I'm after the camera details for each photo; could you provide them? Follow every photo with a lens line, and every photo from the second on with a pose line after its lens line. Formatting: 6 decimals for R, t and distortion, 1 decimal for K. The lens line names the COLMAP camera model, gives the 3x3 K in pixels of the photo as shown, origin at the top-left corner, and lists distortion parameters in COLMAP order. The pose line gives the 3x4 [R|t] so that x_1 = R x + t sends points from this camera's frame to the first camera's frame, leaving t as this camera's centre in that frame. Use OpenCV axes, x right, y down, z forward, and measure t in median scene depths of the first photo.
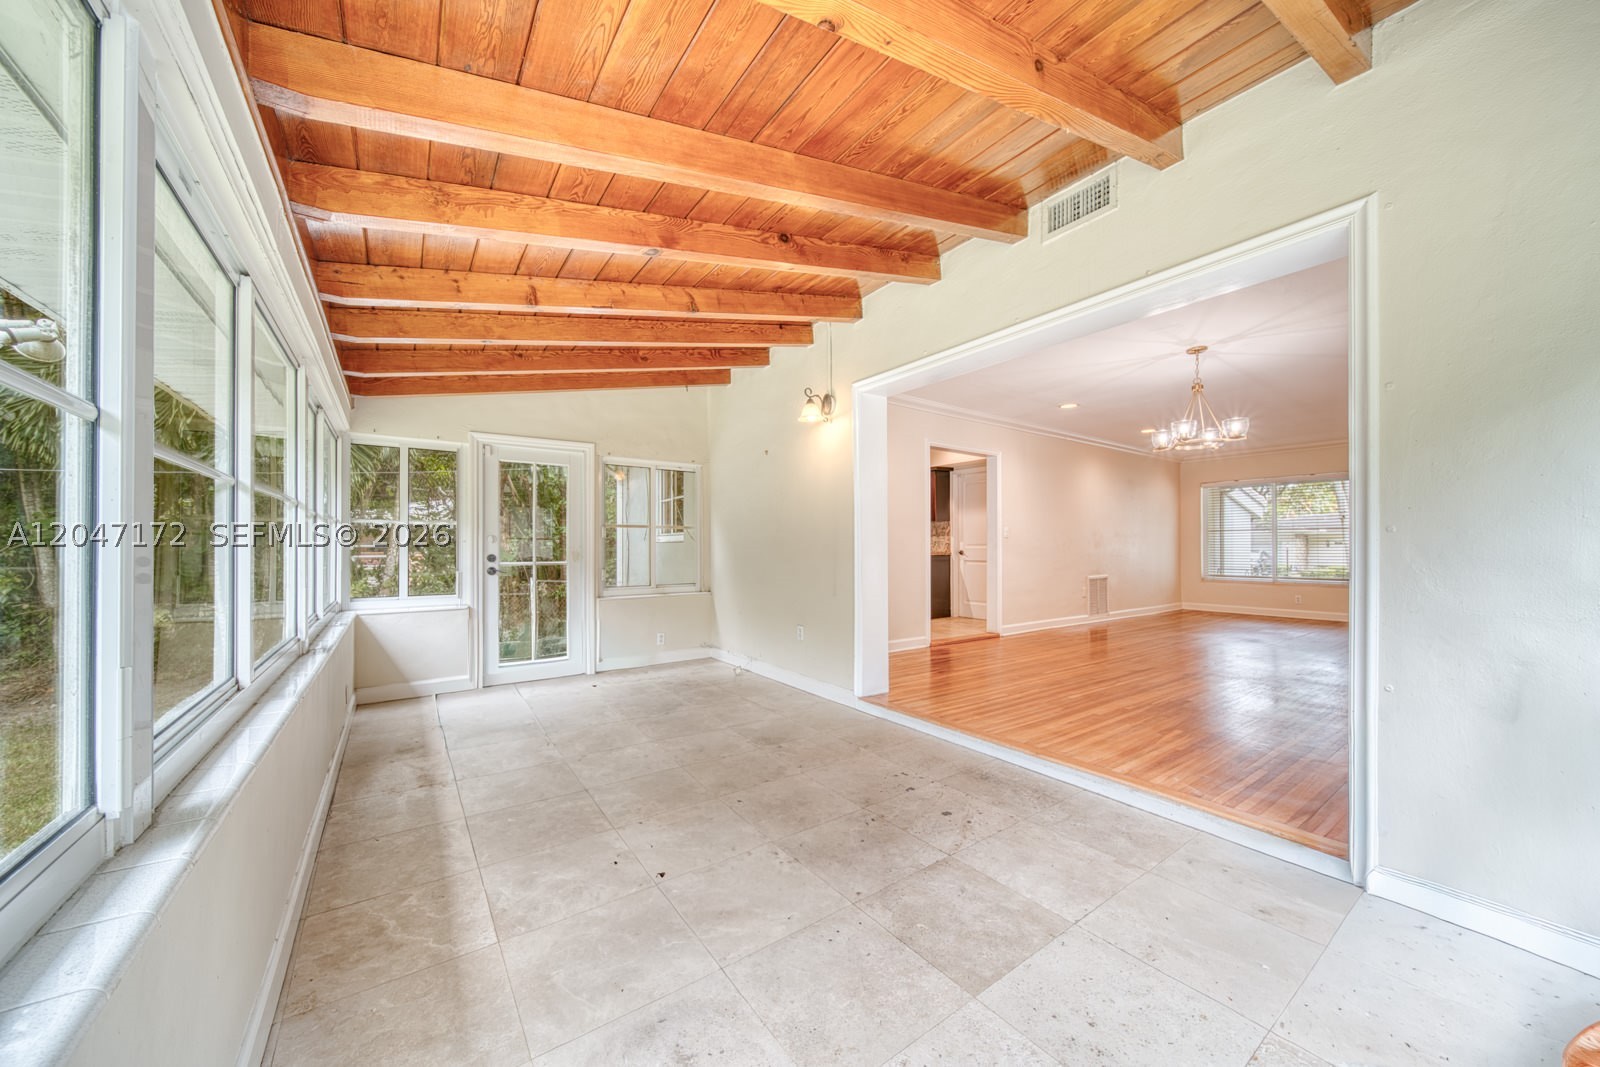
lens RADIAL K [[568.4, 0, 799.9], [0, 568.4, 525.1], [0, 0, 1]] dist [-0.001359, -0.000193]
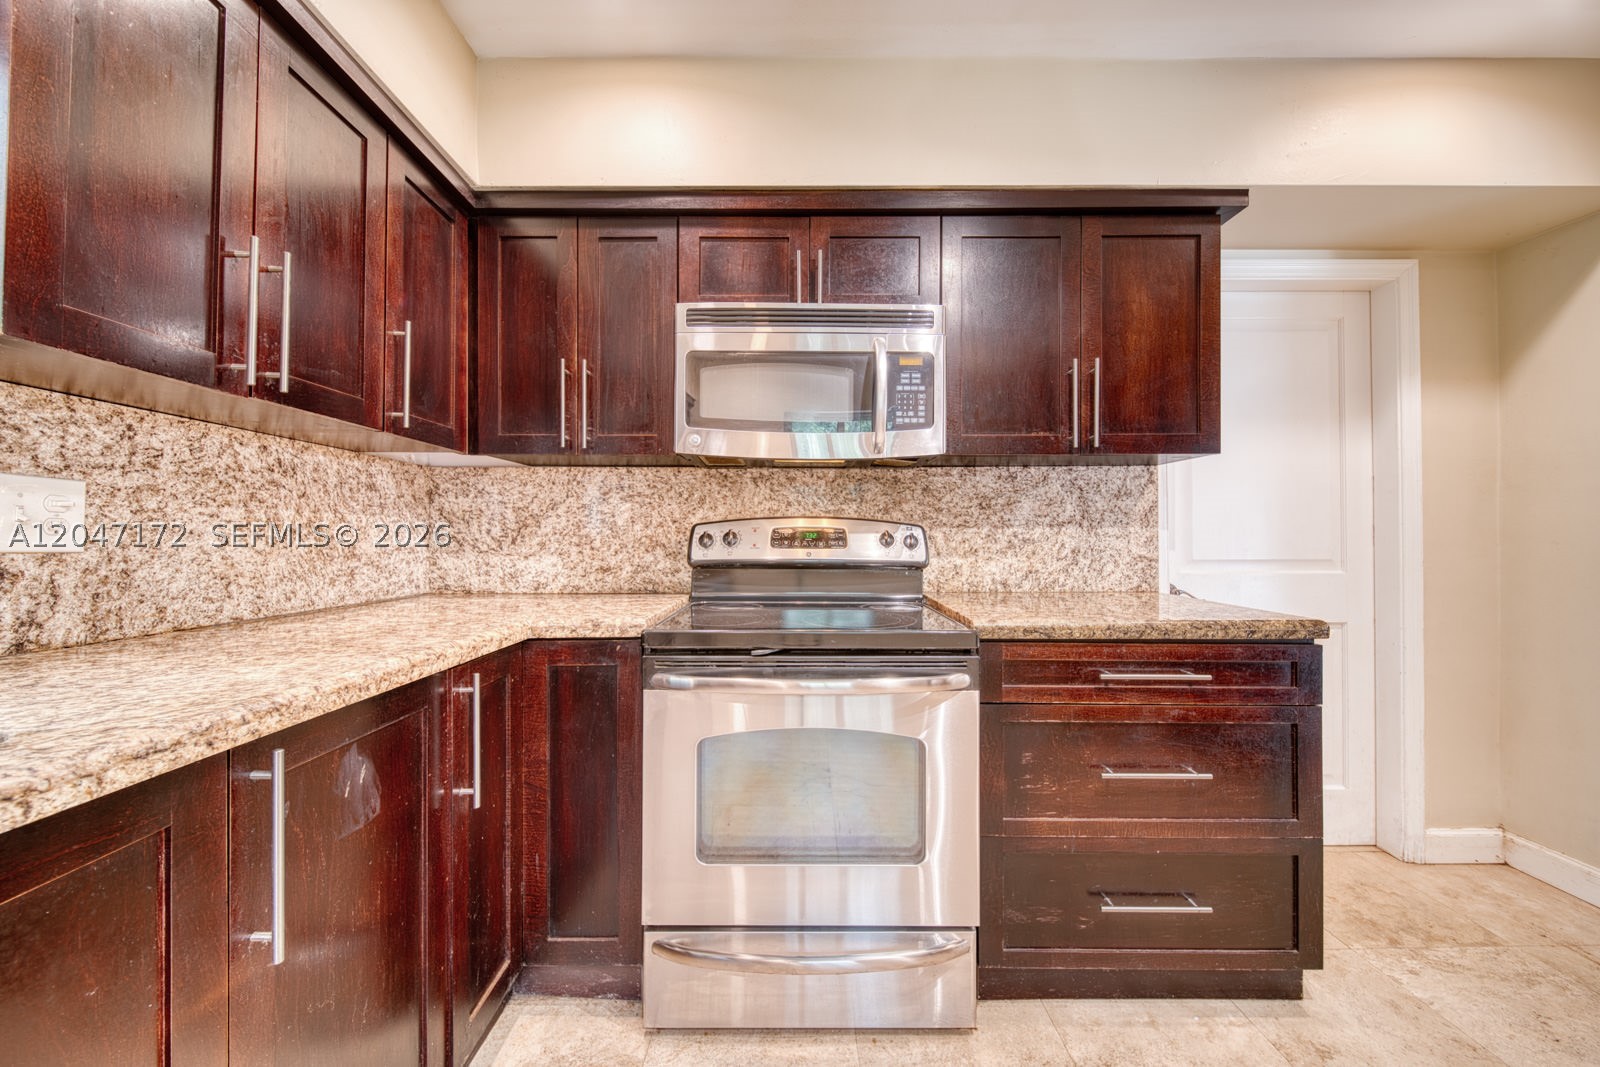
lens RADIAL K [[571.0, 0, 805.7], [0, 571.0, 533.5], [0, 0, 1]] dist [-0.000891, -0.000278]
pose [[0.577470, 0.008900, 0.816364, -0.027342], [-0.035827, 0.999254, 0.014448, 0.029986], [-0.815626, -0.037591, 0.577358, 1.215547]]
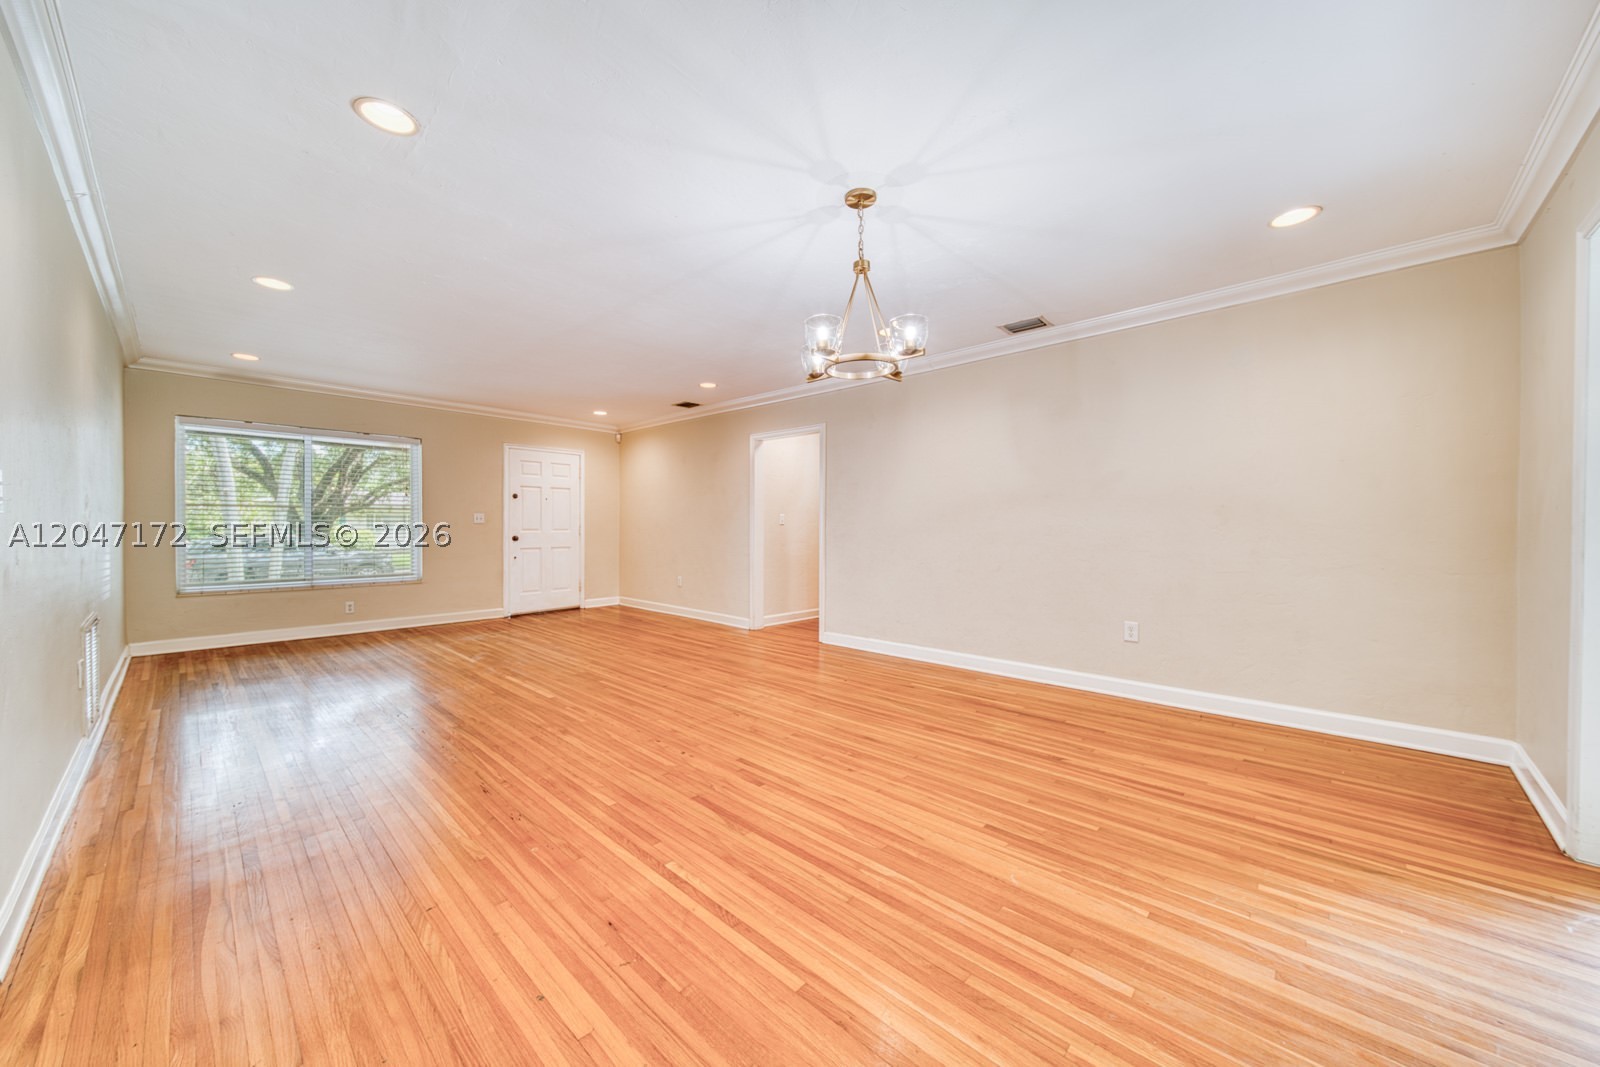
lens RADIAL K [[572.3, 0, 787.0], [0, 572.3, 534.4], [0, 0, 1]] dist [0.002131, -0.000043]
pose [[-0.185807, -0.012660, 0.982505, 0.097205], [-0.044030, 0.999020, 0.004546, 0.016715], [-0.981599, -0.042416, -0.186182, 0.744747]]
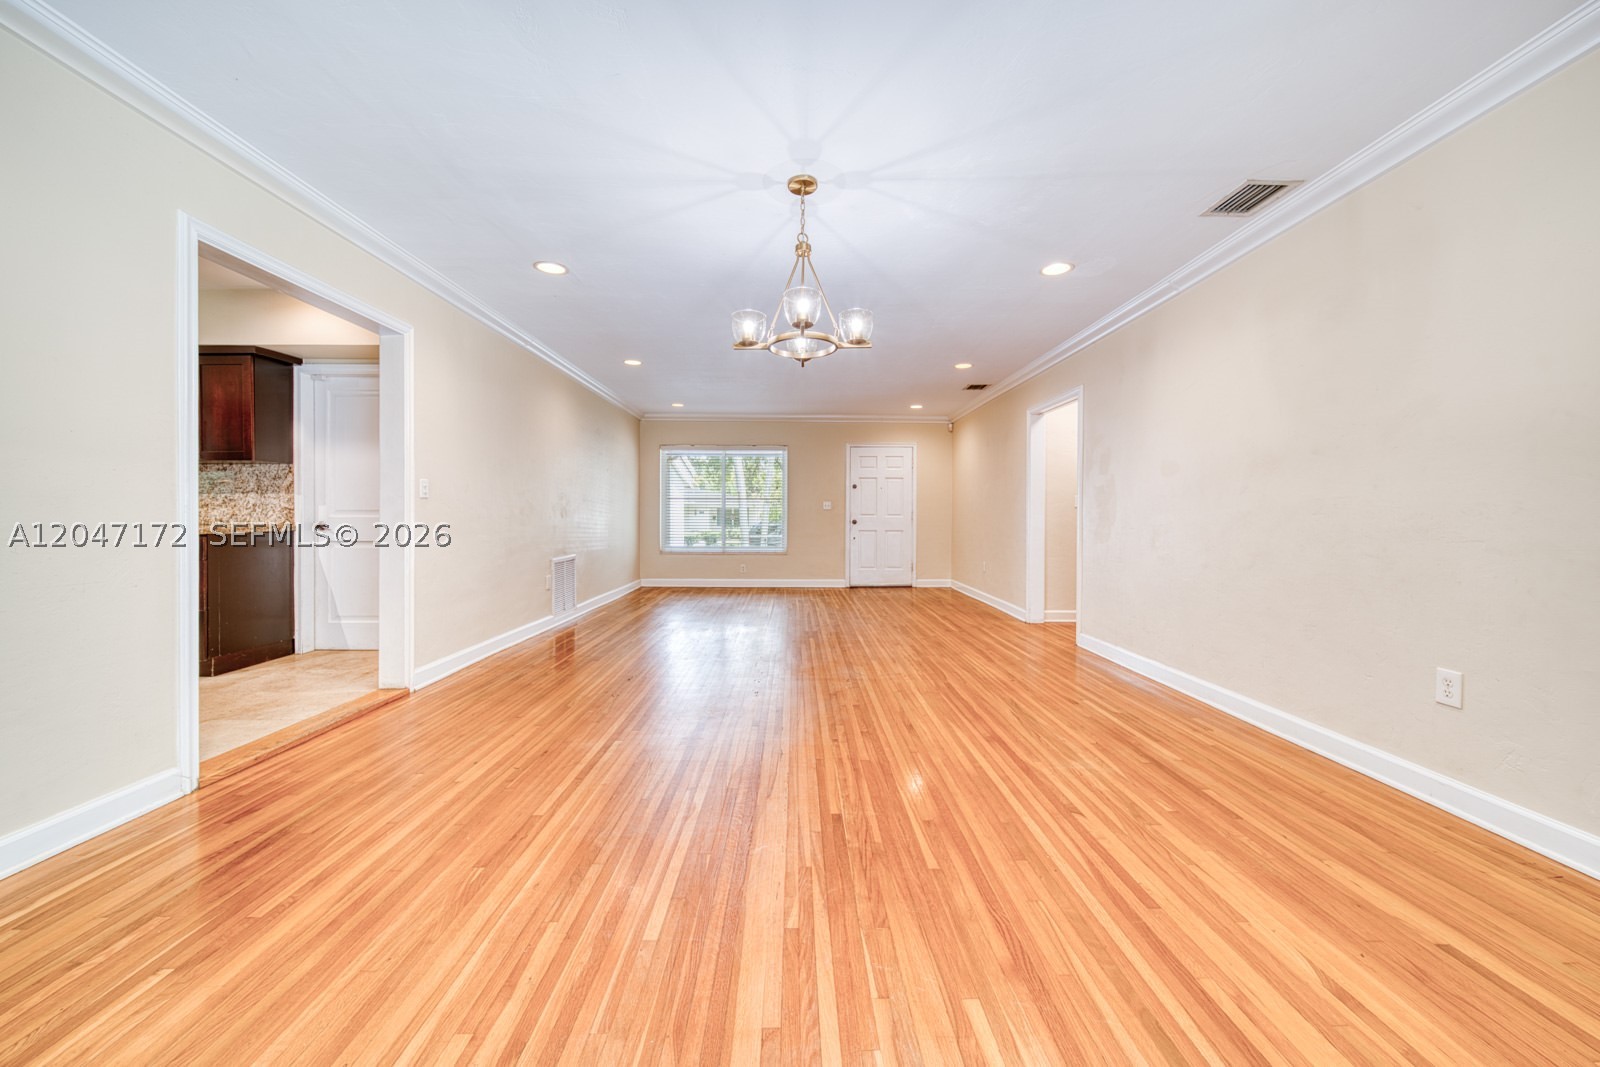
lens RADIAL K [[568.4, 0, 799.9], [0, 568.4, 525.1], [0, 0, 1]] dist [-0.001359, -0.000193]
pose [[0.575446, -0.009981, 0.817779, 0.136363], [-0.037619, 0.998544, 0.038659, 0.013860], [-0.816974, -0.053010, 0.574233, 0.419867]]
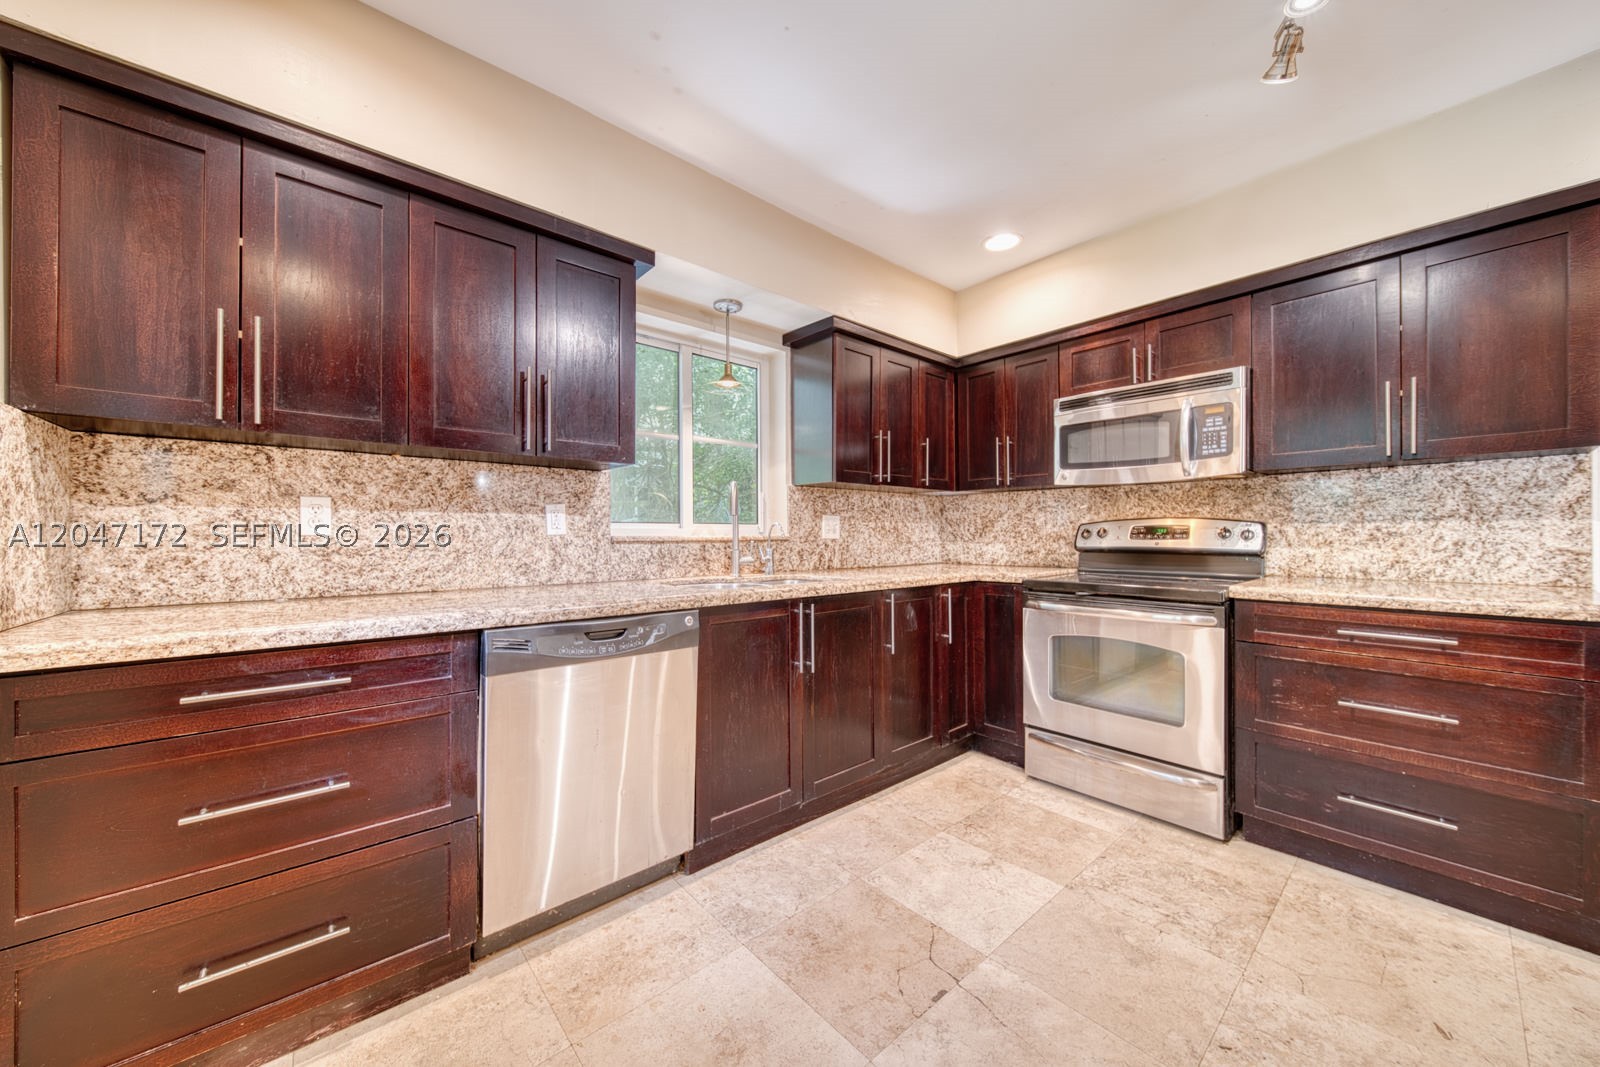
lens RADIAL K [[571.0, 0, 805.7], [0, 571.0, 533.5], [0, 0, 1]] dist [-0.000891, -0.000278]
pose [[0.994802, -0.002999, 0.101781, -0.089868], [-0.001134, 0.999178, 0.040528, 0.020587], [-0.101818, -0.040433, 0.993981, 0.996236]]
